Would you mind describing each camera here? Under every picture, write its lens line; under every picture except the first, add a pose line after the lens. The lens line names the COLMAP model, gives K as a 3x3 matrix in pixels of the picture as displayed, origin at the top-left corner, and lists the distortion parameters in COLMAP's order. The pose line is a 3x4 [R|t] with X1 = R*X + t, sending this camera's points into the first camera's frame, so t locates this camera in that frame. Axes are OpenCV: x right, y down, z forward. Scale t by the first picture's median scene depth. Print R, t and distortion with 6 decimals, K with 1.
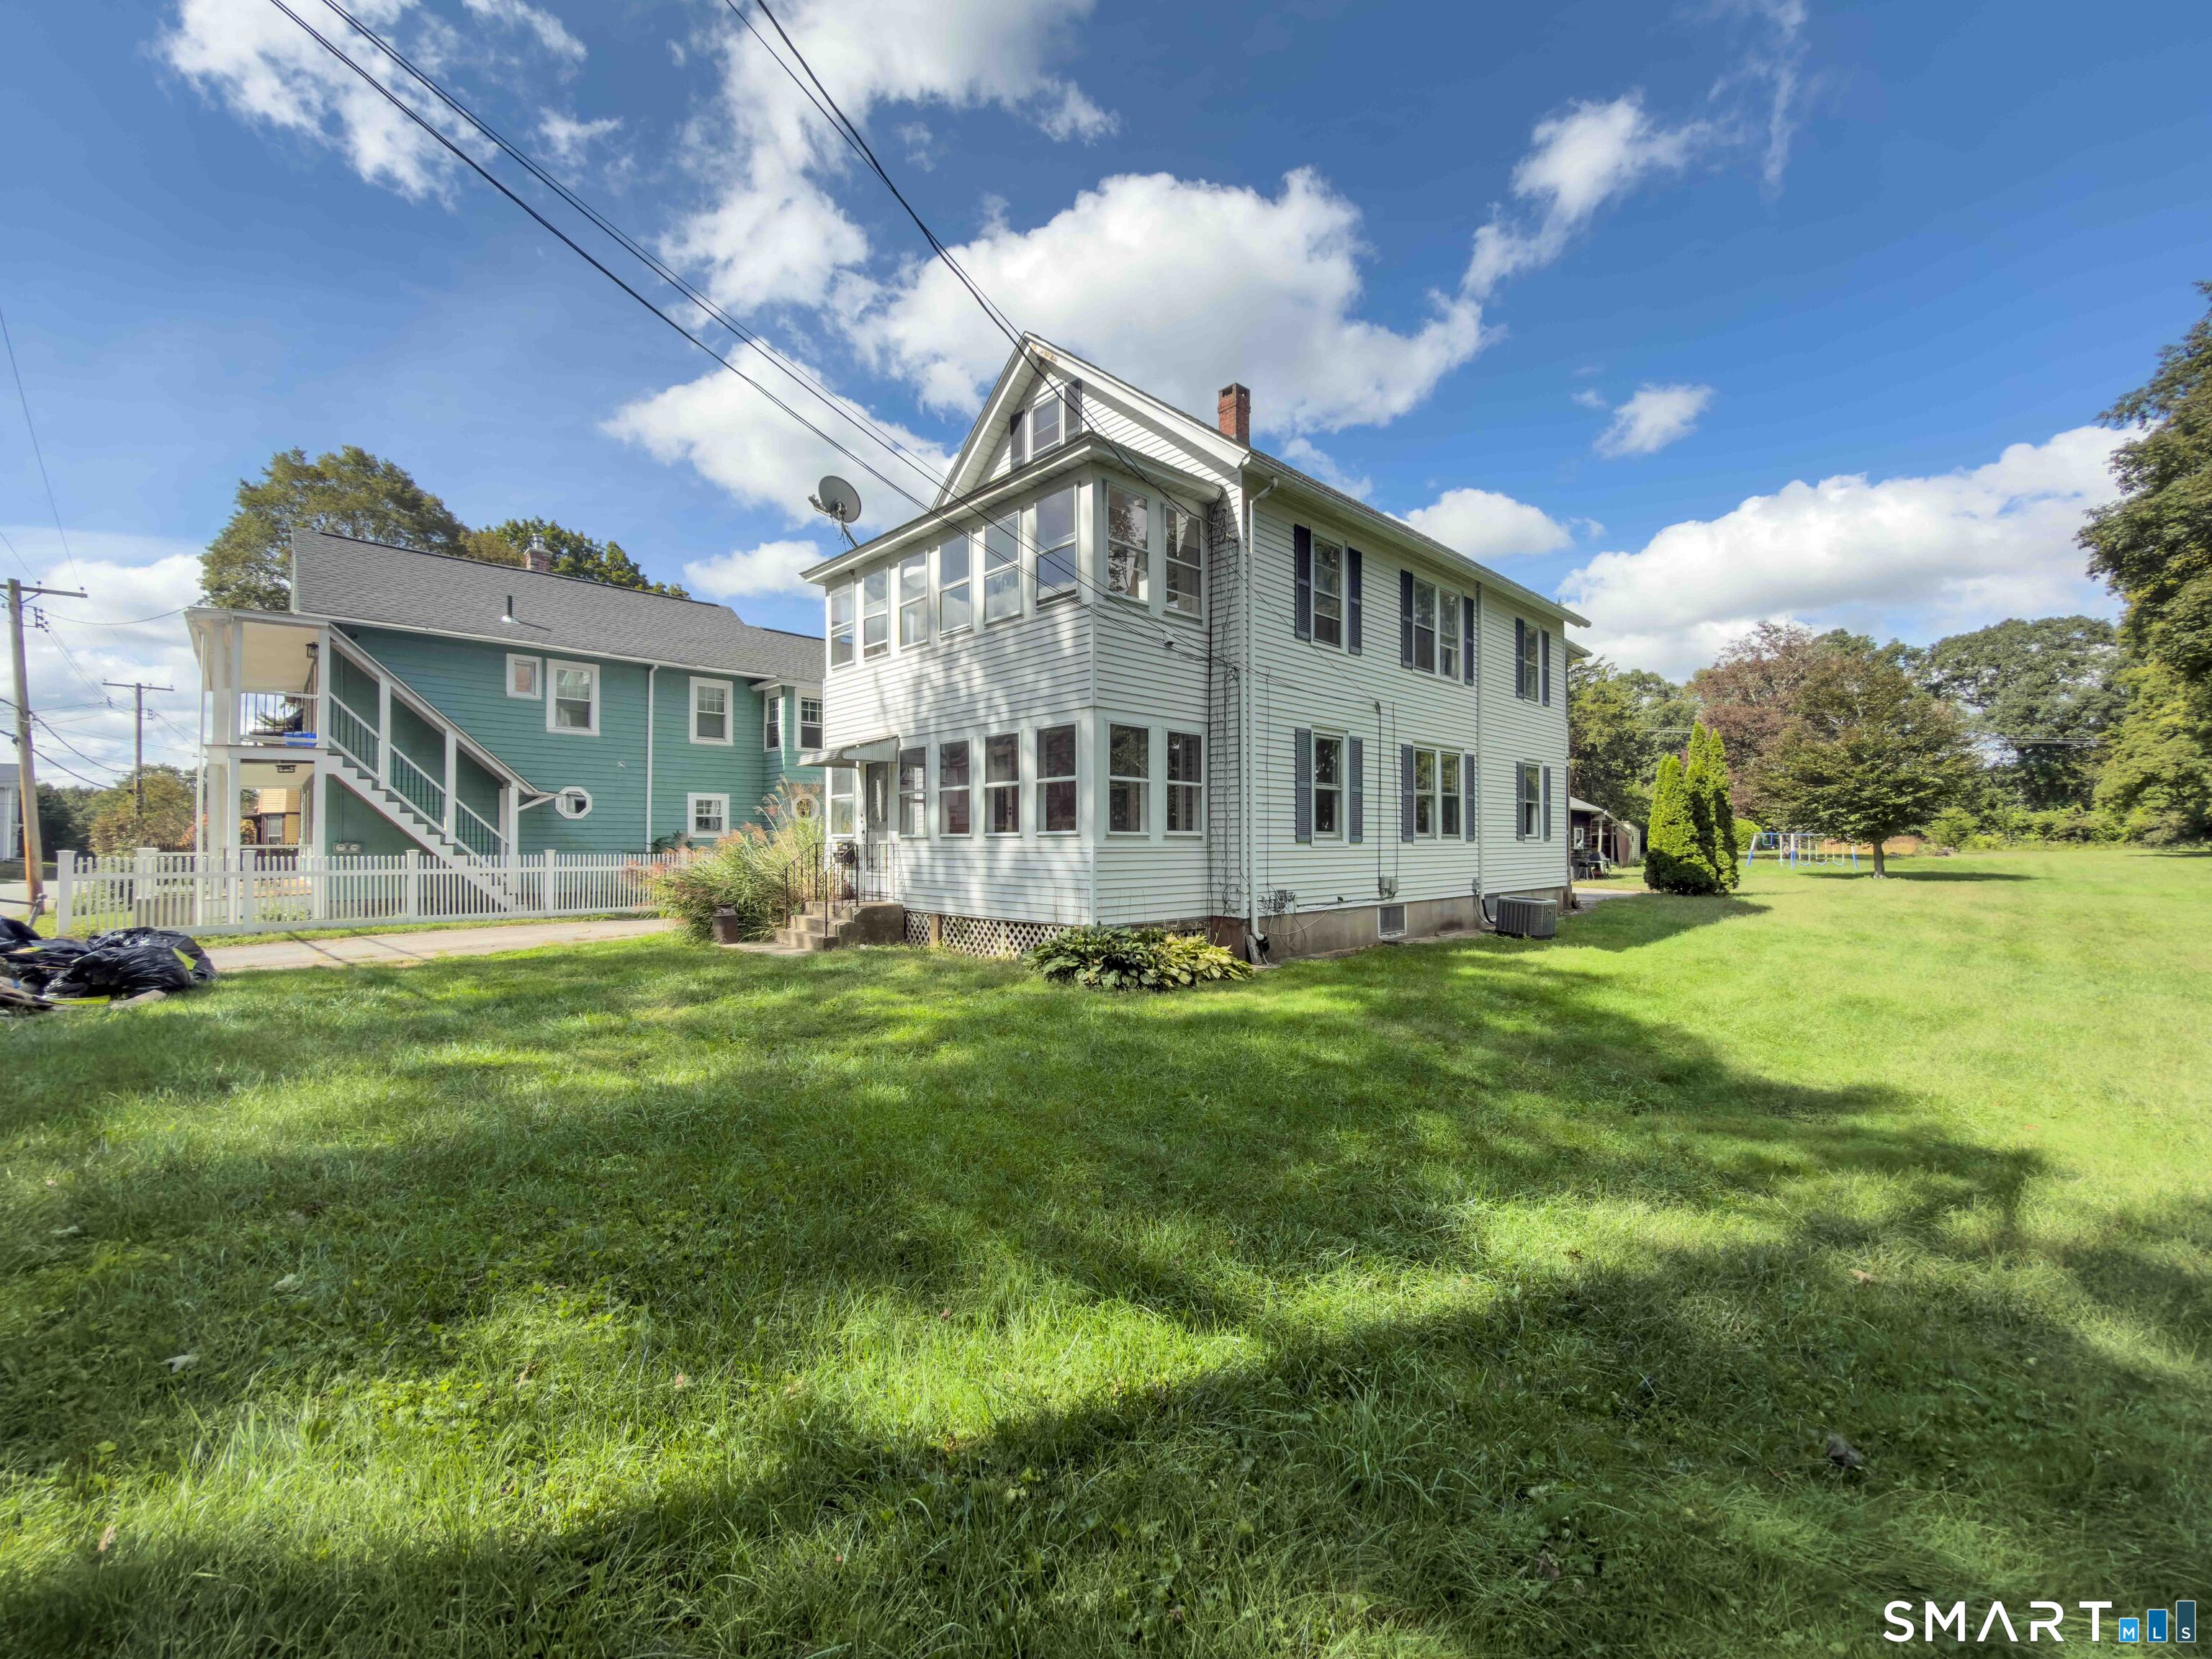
lens RADIAL K [[884.8, 0, 1099.4], [0, 884.8, 827.1], [0, 0, 1]] dist [0.000301, -0.000052]
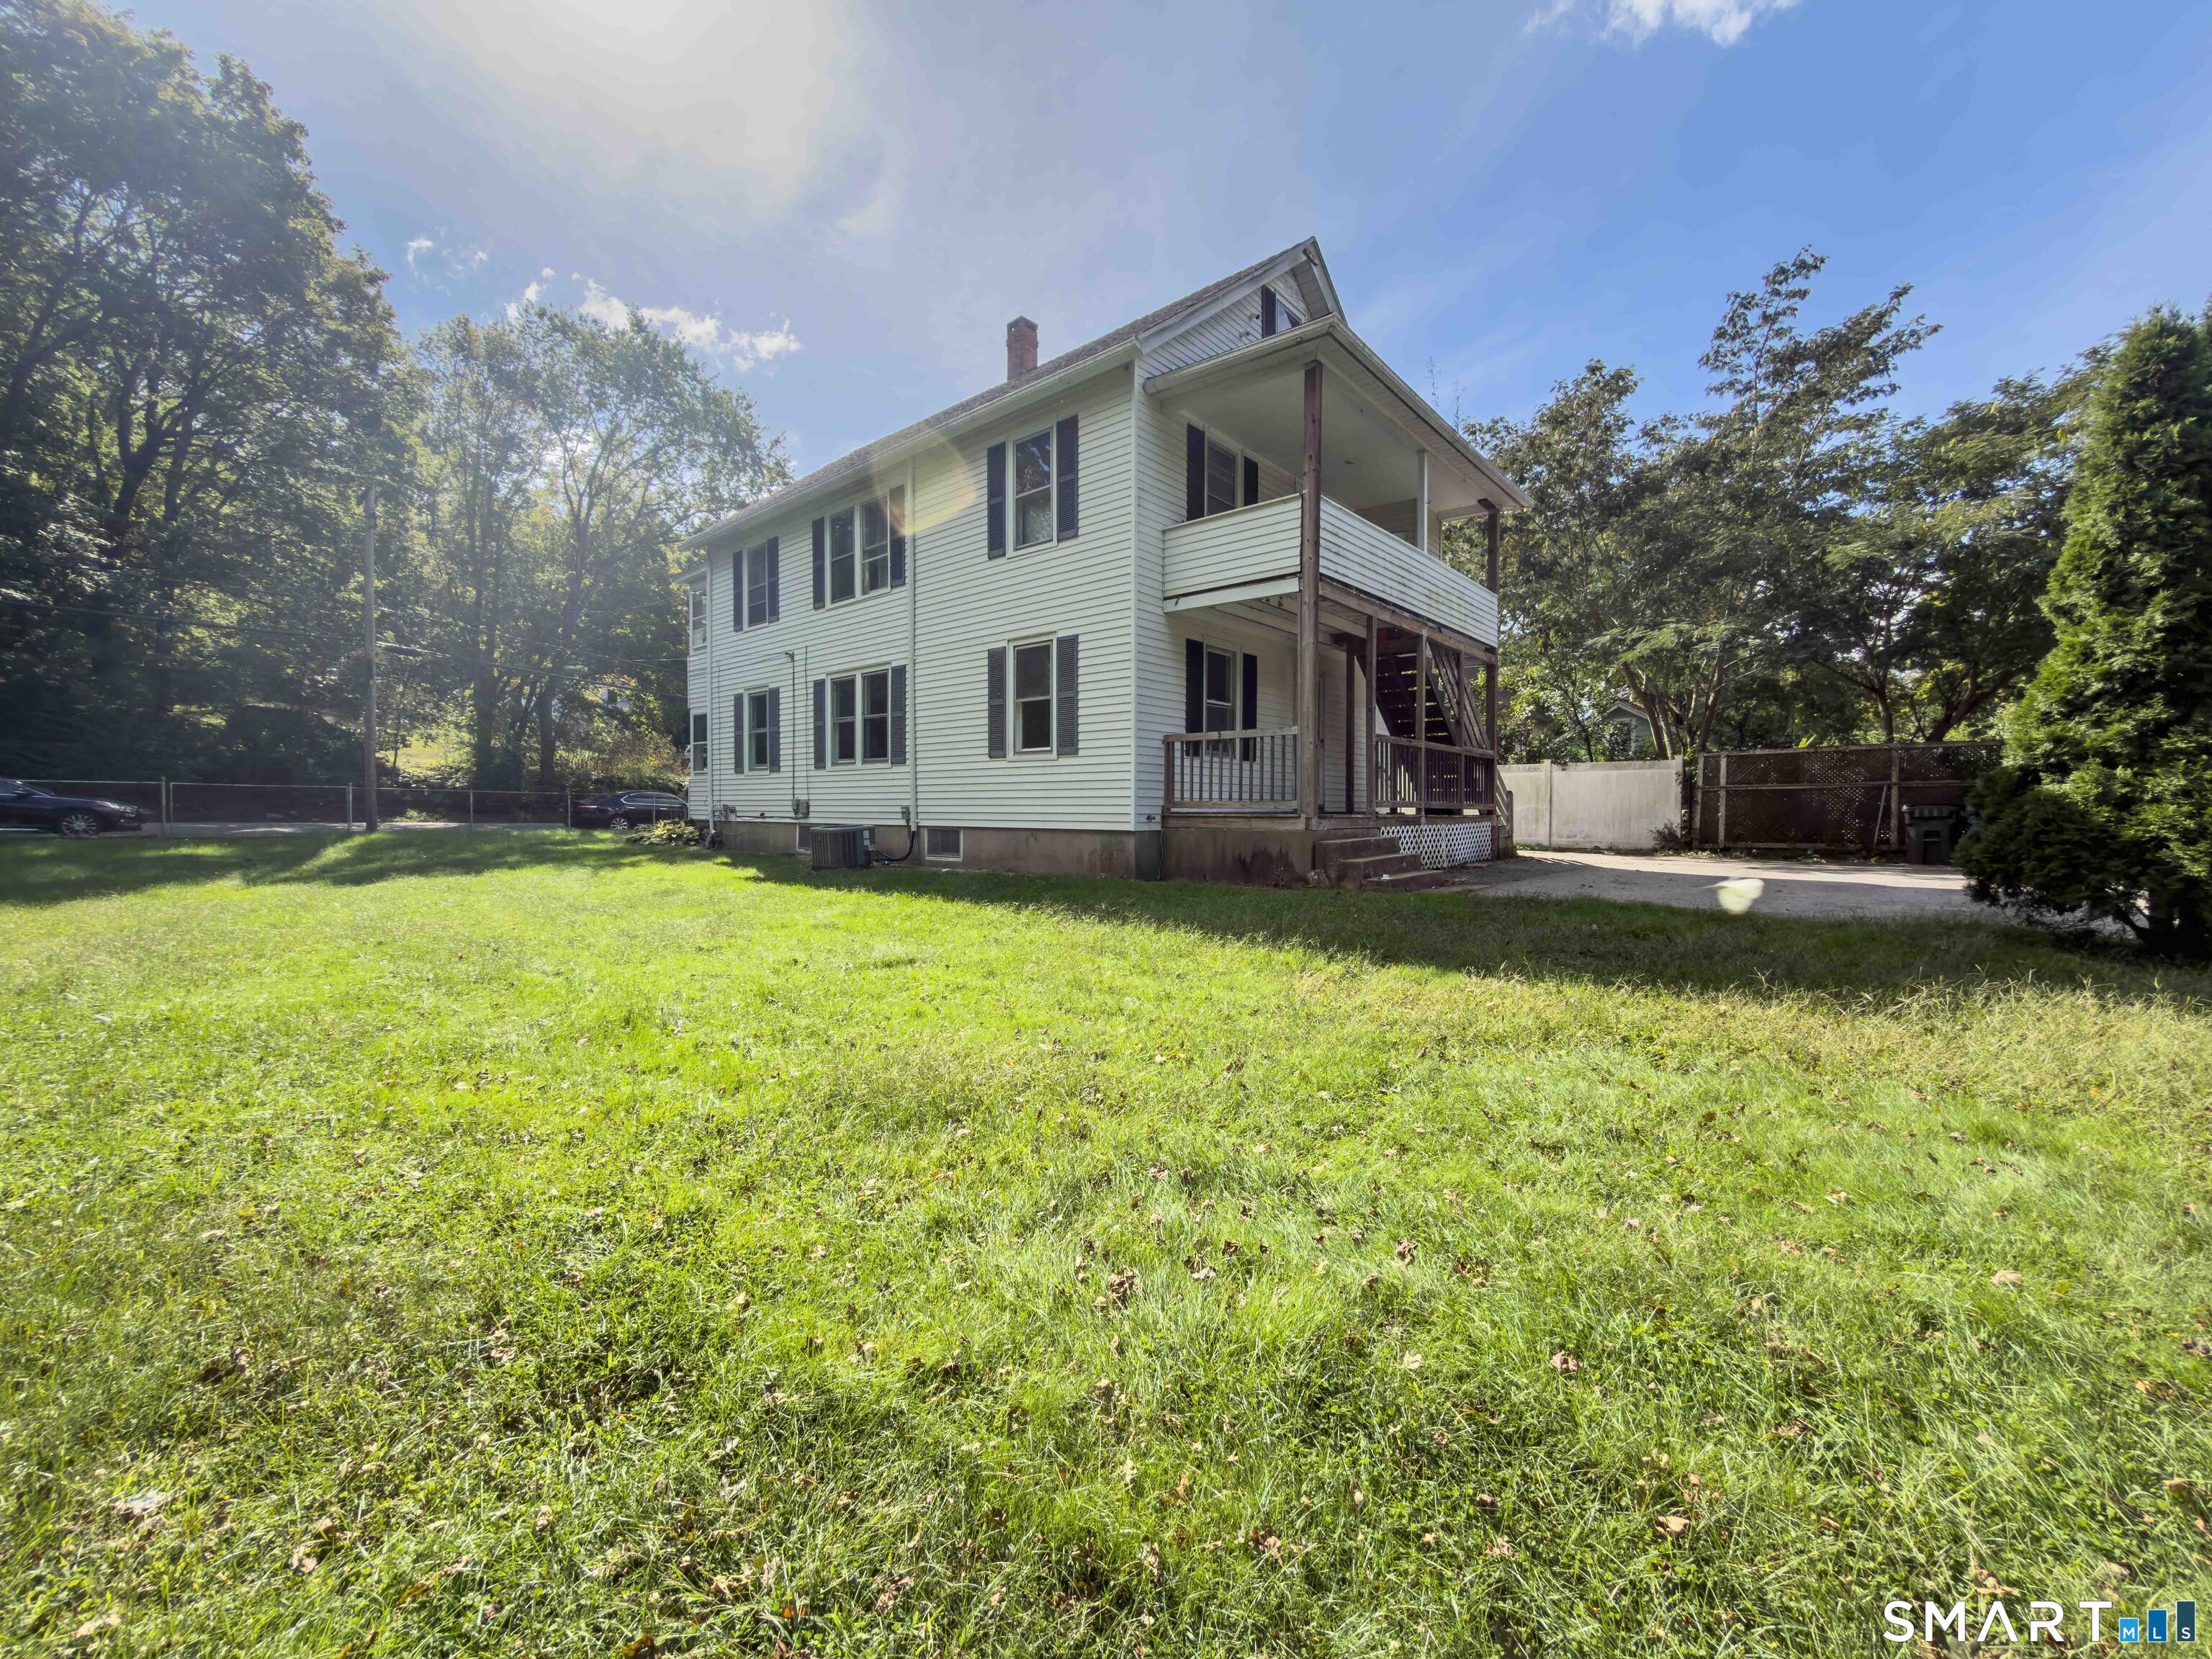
lens RADIAL K [[884.8, 0, 1099.4], [0, 884.8, 827.1], [0, 0, 1]] dist [0.000301, -0.000052]
pose [[0.079016, 0.044922, -0.995861, 1.574011], [0.036746, 0.998174, 0.047942, 0.052416], [0.996196, -0.040382, 0.077221, 1.342637]]
